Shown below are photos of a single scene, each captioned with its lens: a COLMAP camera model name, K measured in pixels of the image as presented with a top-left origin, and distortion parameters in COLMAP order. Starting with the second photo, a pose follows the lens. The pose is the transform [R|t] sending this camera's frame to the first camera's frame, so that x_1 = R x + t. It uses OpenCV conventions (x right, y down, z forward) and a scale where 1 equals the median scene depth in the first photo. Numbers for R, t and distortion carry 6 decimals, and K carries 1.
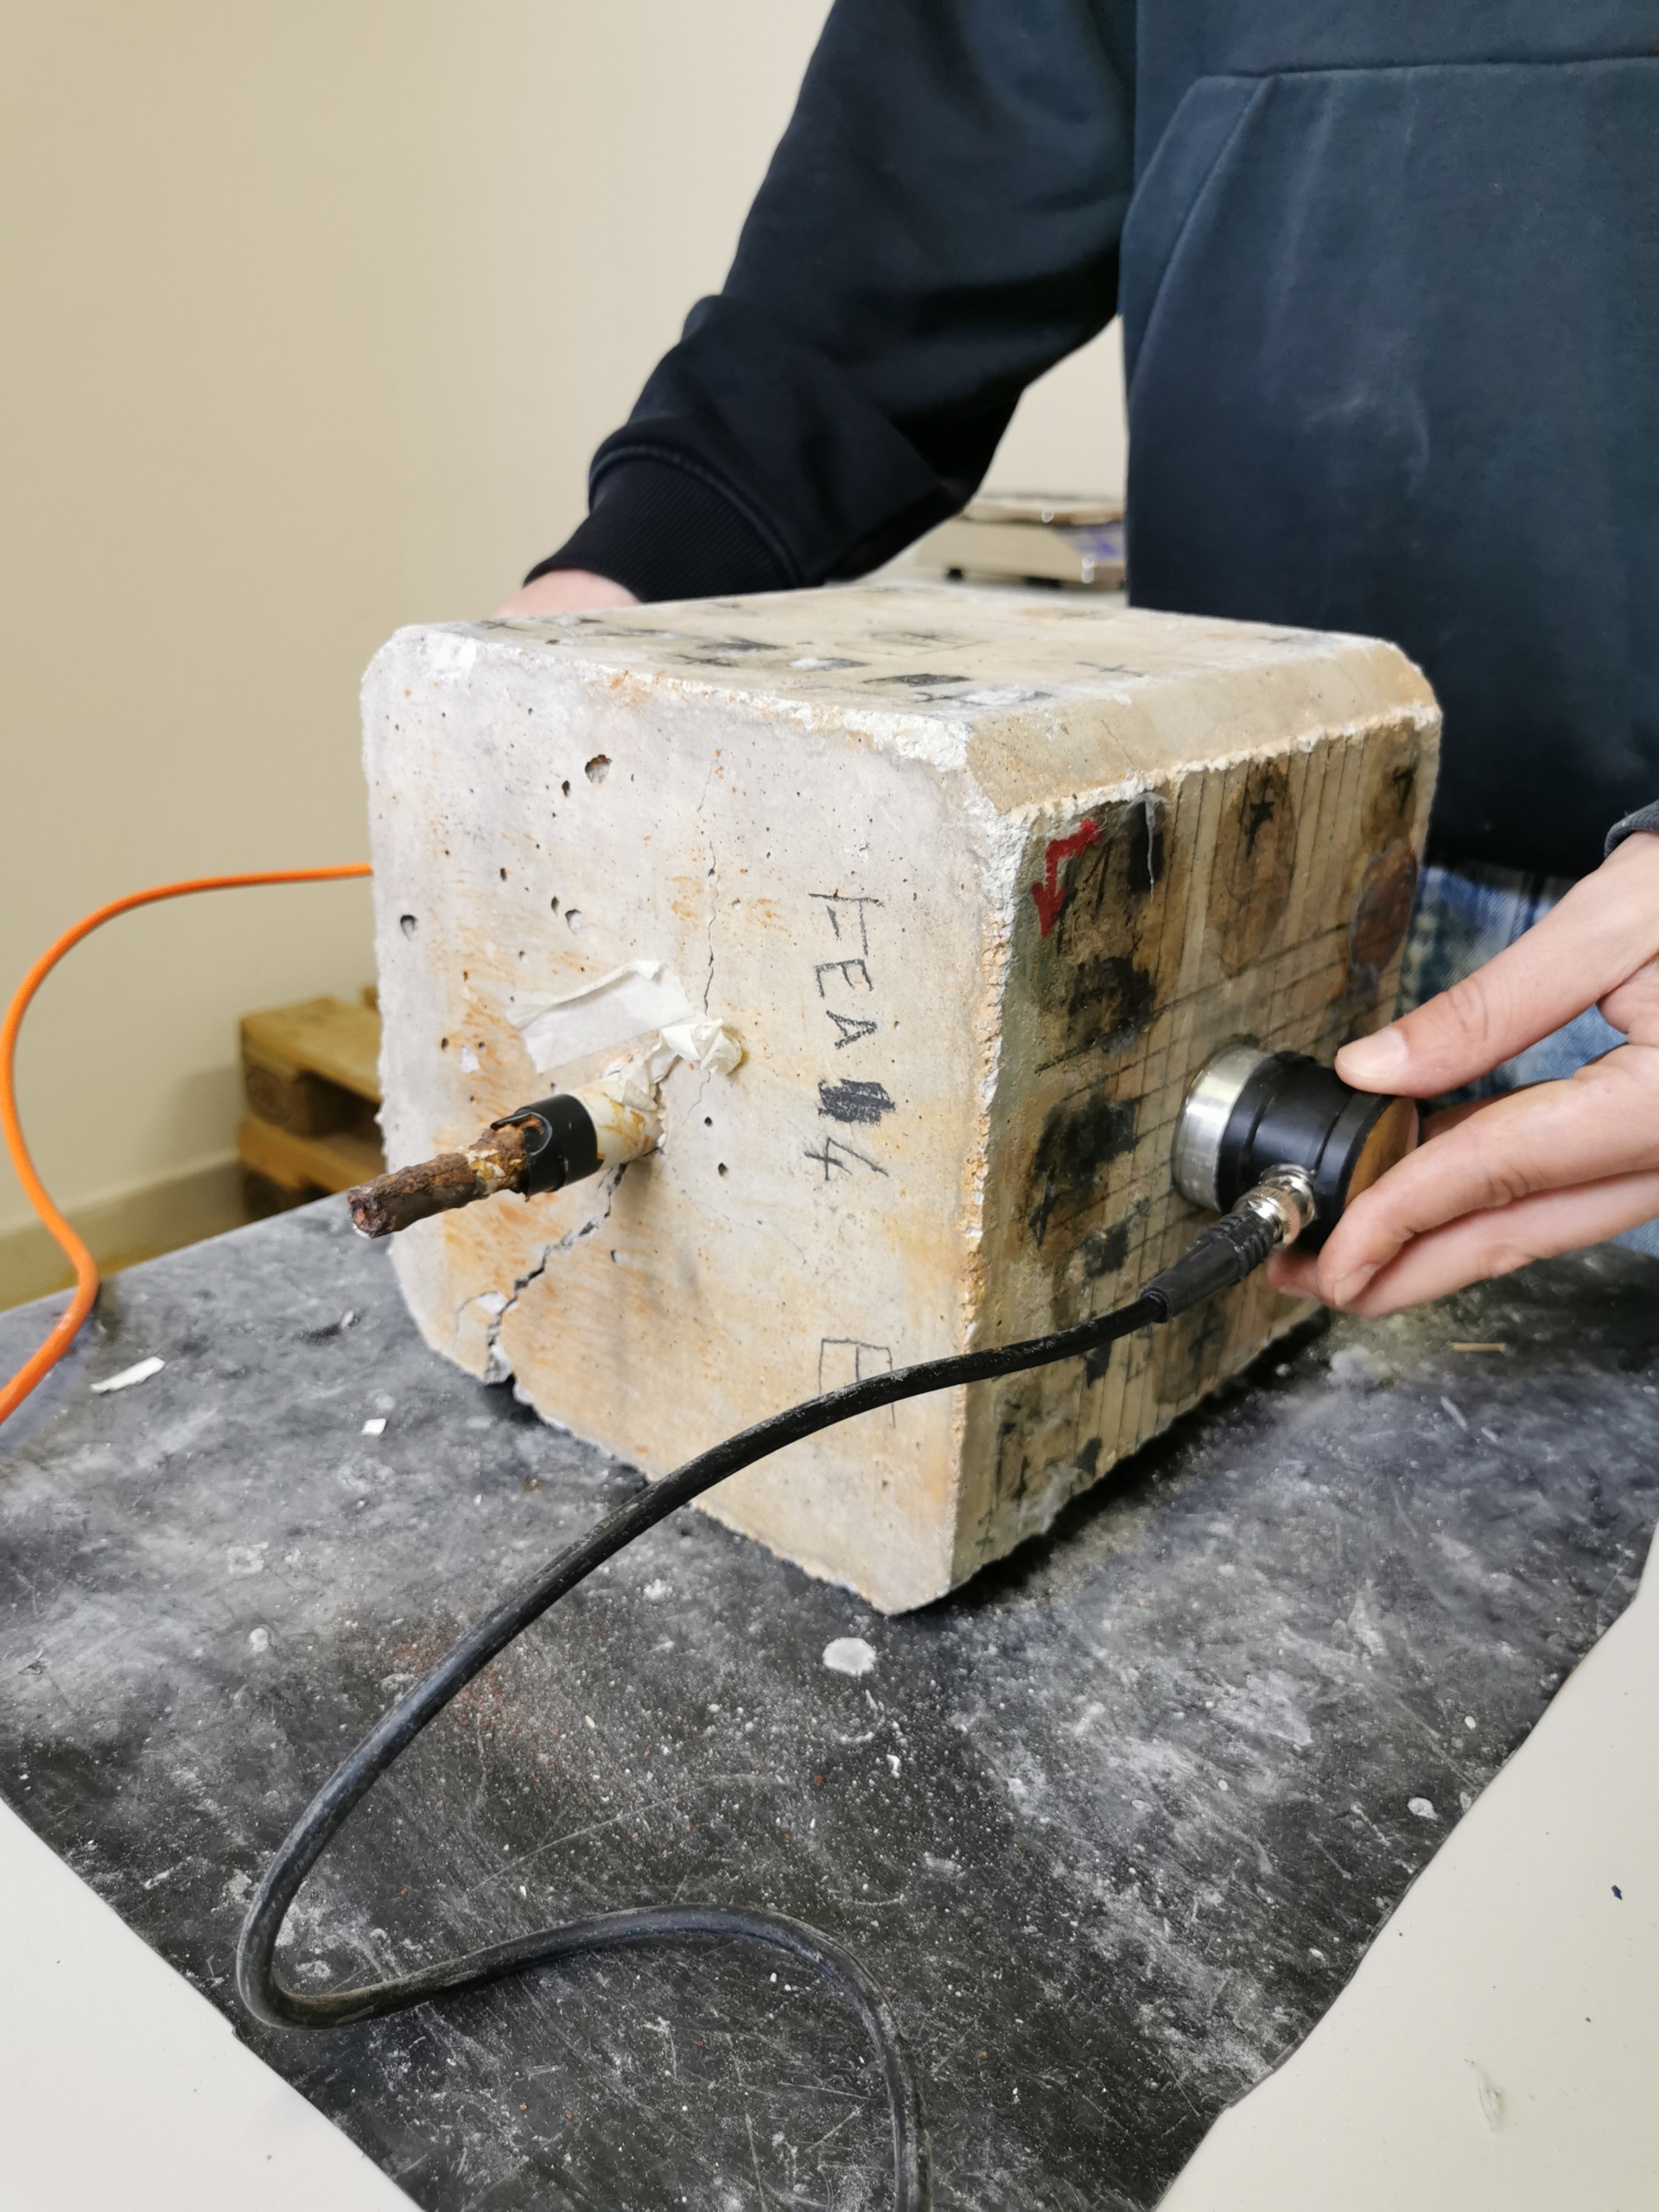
lens RADIAL K [[1740.1, 0, 830.3], [0, 1740.1, 1108.3], [0, 0, 1]] dist [0.017465, -0.017582]
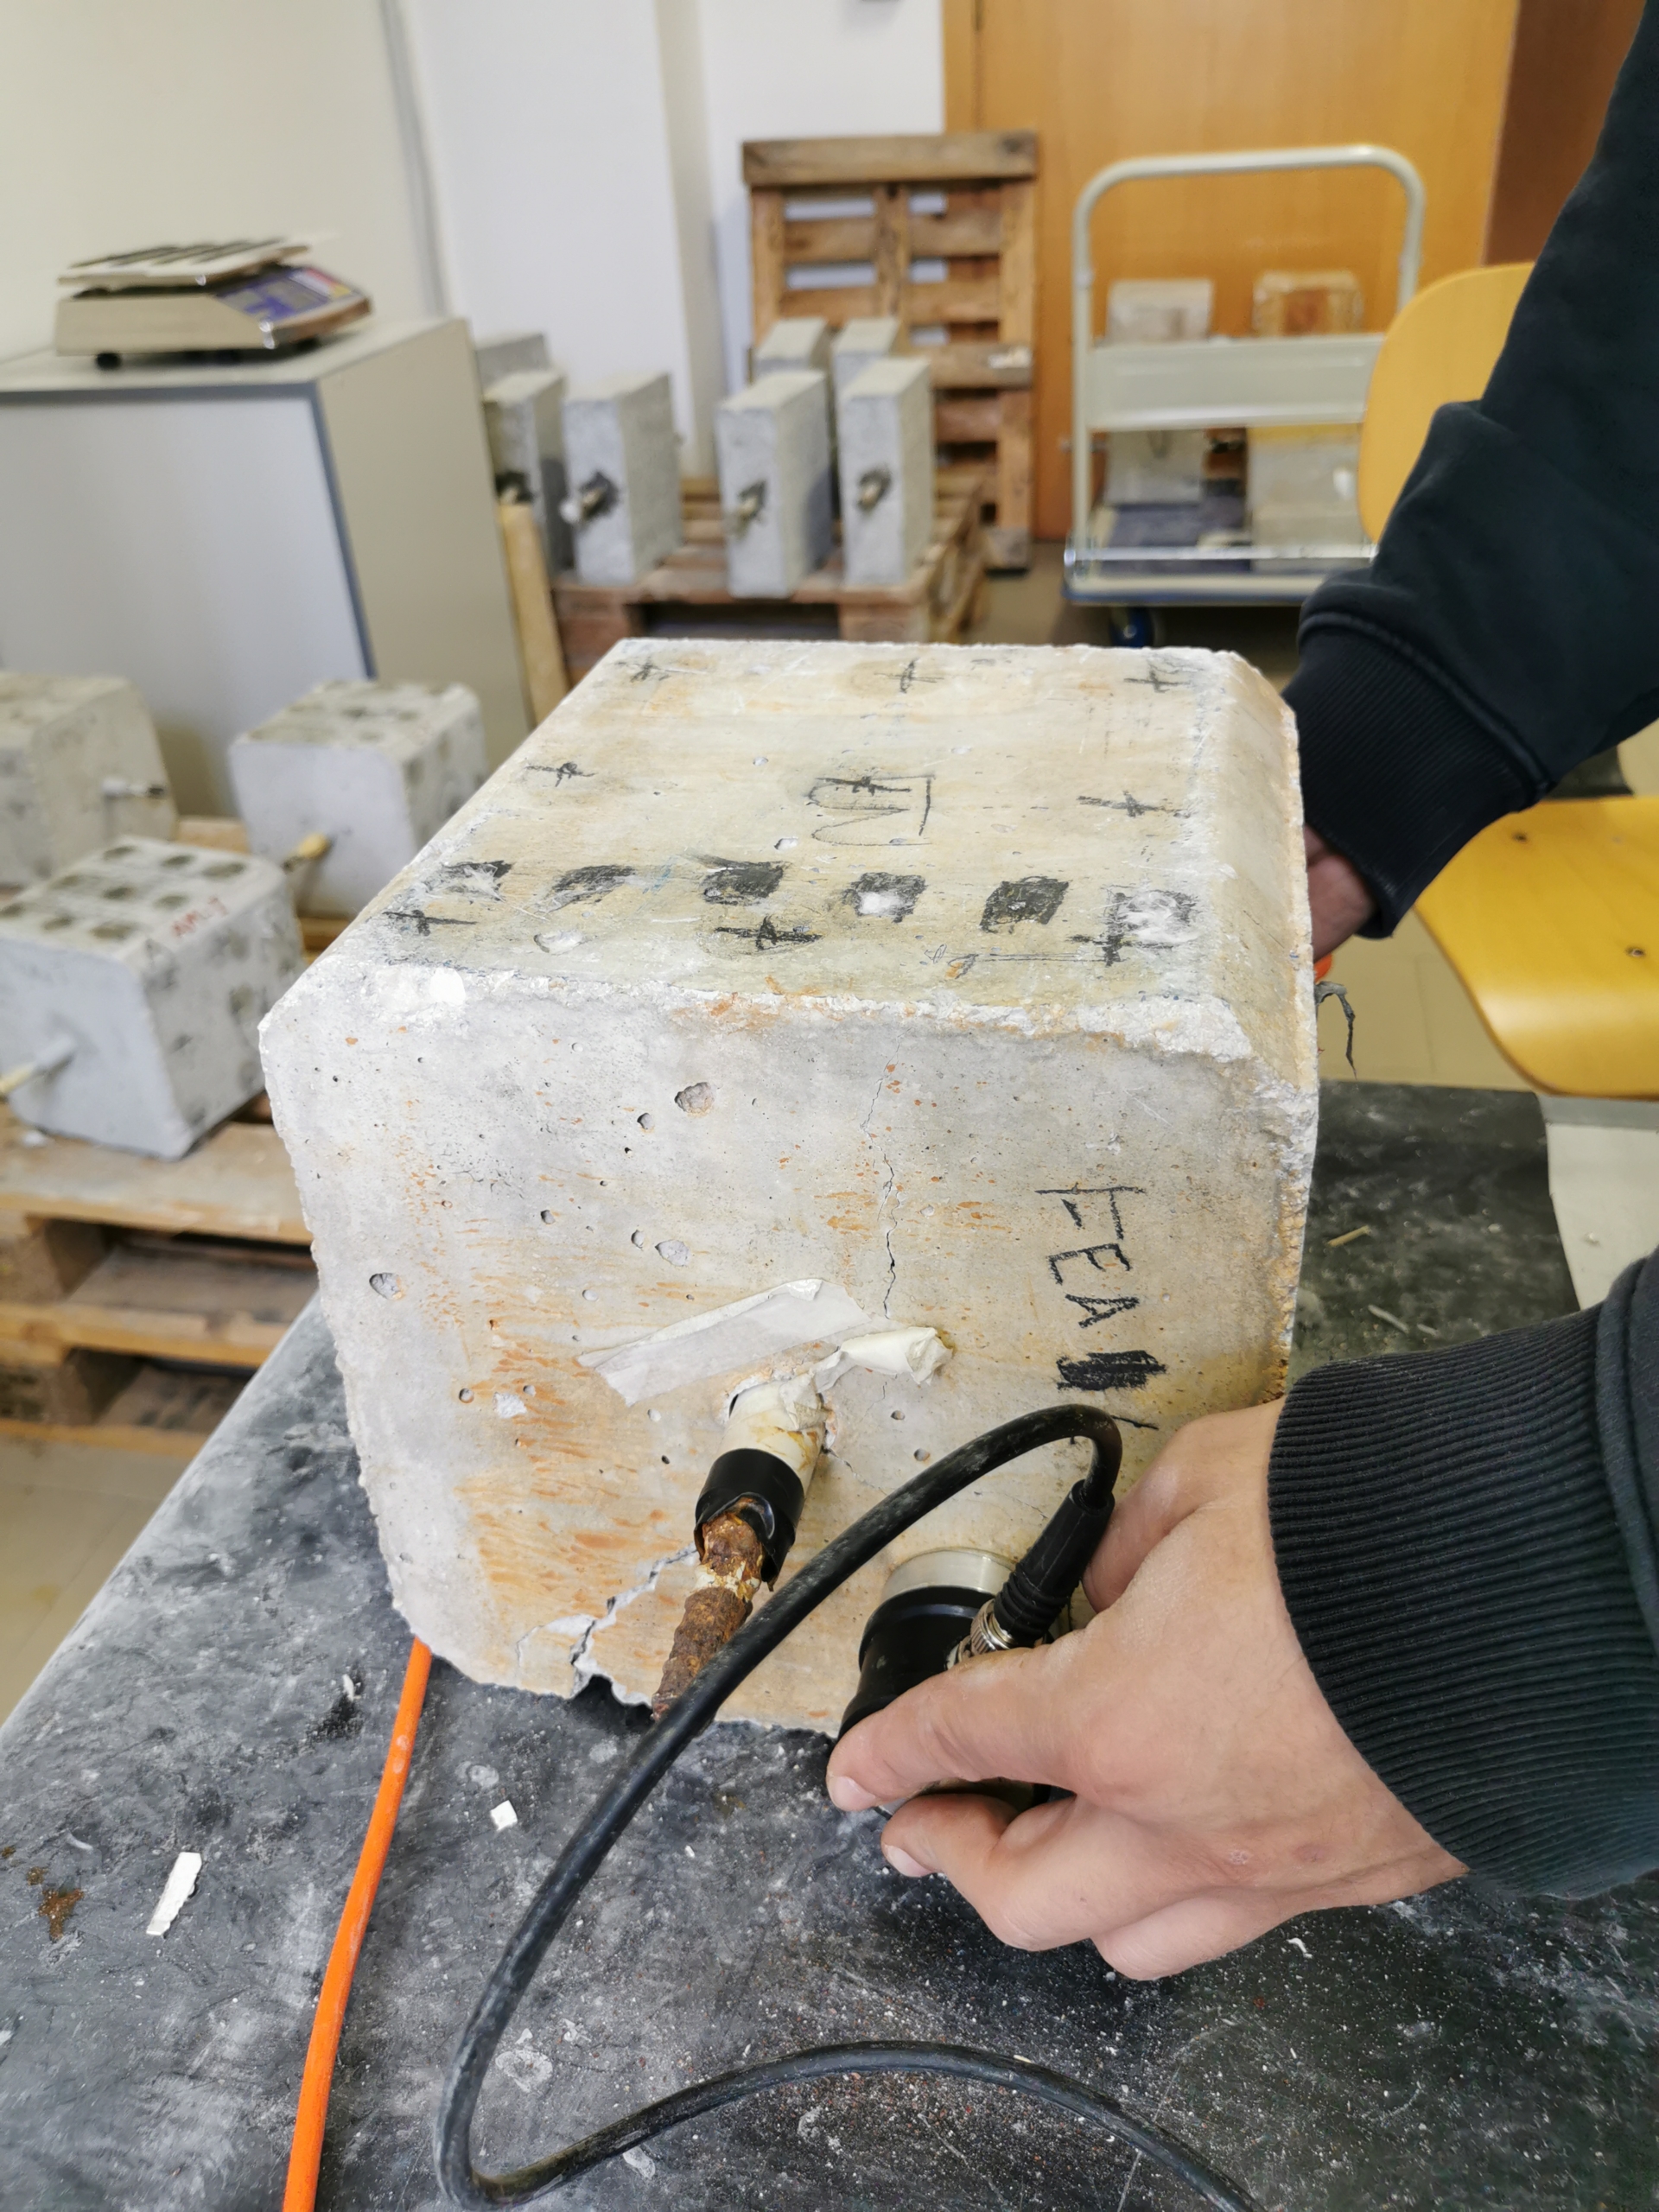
lens RADIAL K [[1740.1, 0, 830.5], [0, 1740.1, 1104.5], [0, 0, 1]] dist [0.017465, -0.017582]
pose [[0.871806, -0.327977, 0.363847, -0.415493], [0.264295, 0.940321, 0.214347, -0.383593], [-0.412434, -0.090707, 0.906460, 0.224548]]
